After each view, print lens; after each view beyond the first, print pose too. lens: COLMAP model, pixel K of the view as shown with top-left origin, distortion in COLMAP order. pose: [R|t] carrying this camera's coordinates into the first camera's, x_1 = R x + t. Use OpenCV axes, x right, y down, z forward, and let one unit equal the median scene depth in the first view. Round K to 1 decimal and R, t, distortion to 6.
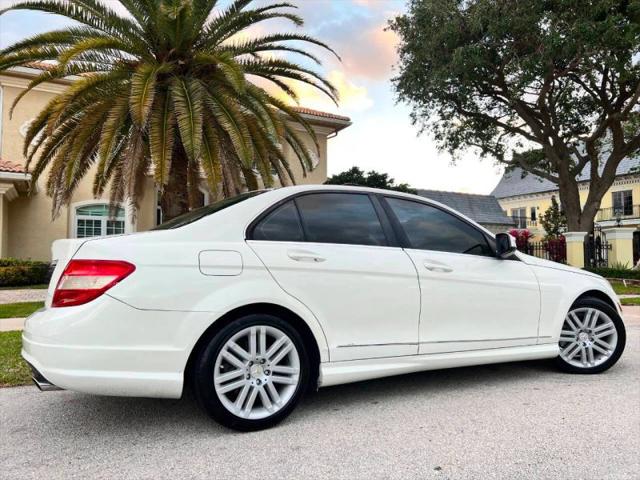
lens RADIAL K [[480.4, 0, 324.4], [0, 480.4, 244.8], [0, 0, 1]] dist [0.052052, -0.060302]
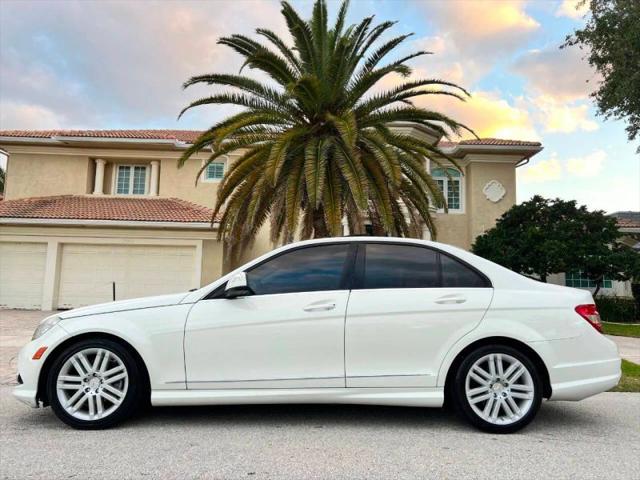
lens RADIAL K [[480.4, 0, 321.8], [0, 480.4, 244.2], [0, 0, 1]] dist [0.052052, -0.060302]
pose [[0.892390, -0.031920, -0.450134, 0.272459], [-0.000109, 0.997480, -0.070950, -0.008282], [0.451264, 0.063365, 0.890138, -0.013920]]
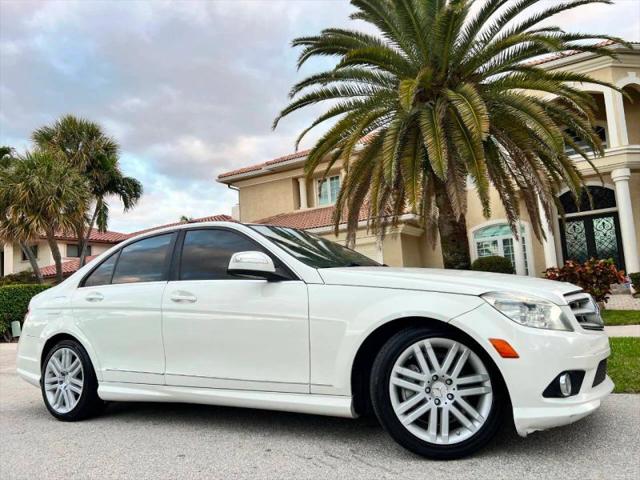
lens RADIAL K [[480.4, 0, 318.4], [0, 480.4, 244.4], [0, 0, 1]] dist [0.052052, -0.060302]
pose [[0.517451, -0.131022, -0.845622, 0.549128], [0.106026, 0.990410, -0.088576, 0.025502], [0.849119, -0.043824, 0.526381, 0.322908]]
